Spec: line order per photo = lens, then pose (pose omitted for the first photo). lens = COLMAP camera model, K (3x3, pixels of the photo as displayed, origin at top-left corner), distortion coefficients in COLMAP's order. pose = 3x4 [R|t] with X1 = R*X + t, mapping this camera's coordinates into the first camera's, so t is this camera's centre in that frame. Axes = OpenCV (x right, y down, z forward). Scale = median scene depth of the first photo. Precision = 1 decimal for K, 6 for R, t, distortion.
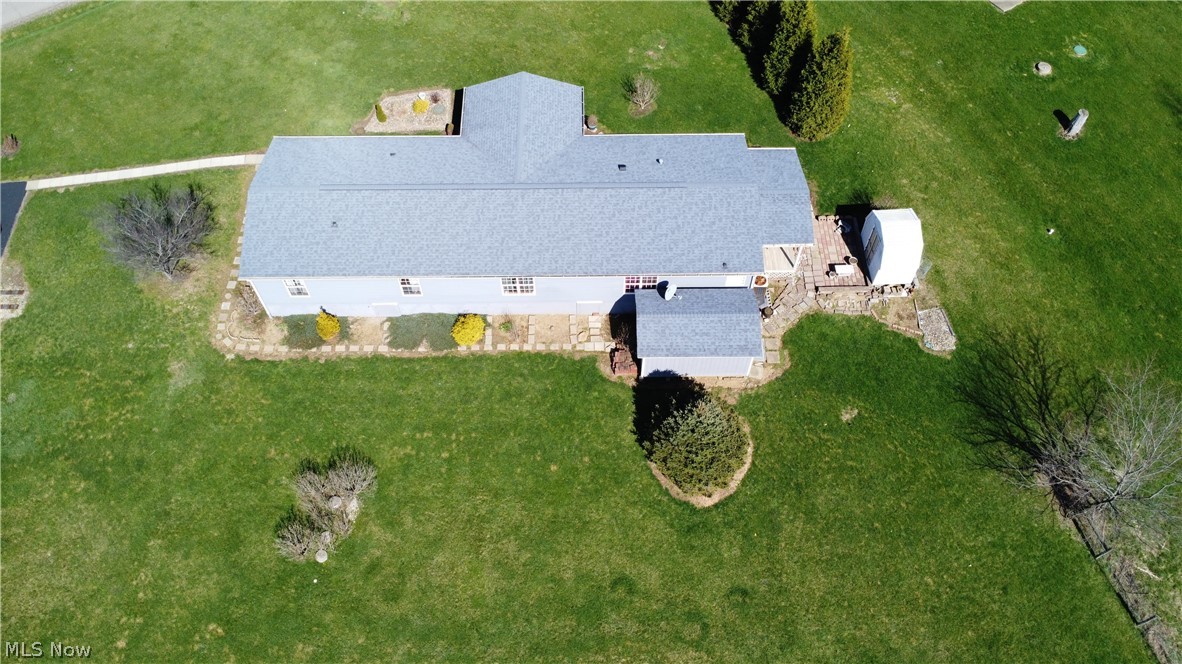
lens RADIAL K [[882.7, 0, 589.4], [0, 882.7, 334.9], [0, 0, 1]] dist [0.005375, -0.006919]
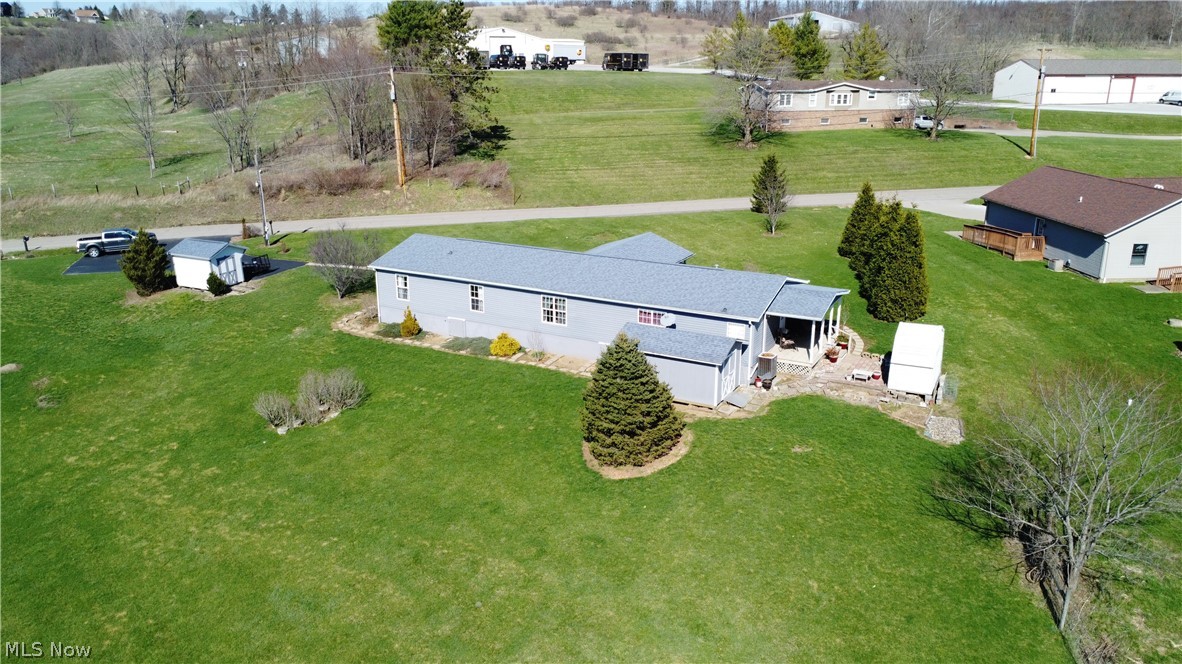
lens RADIAL K [[882.7, 0, 591.4], [0, 882.7, 333.3], [0, 0, 1]] dist [0.005375, -0.006919]
pose [[0.874244, 0.145969, -0.463023, 0.485202], [-0.409470, 0.734090, -0.541707, 0.553921], [0.260828, 0.663178, 0.701544, 0.227465]]
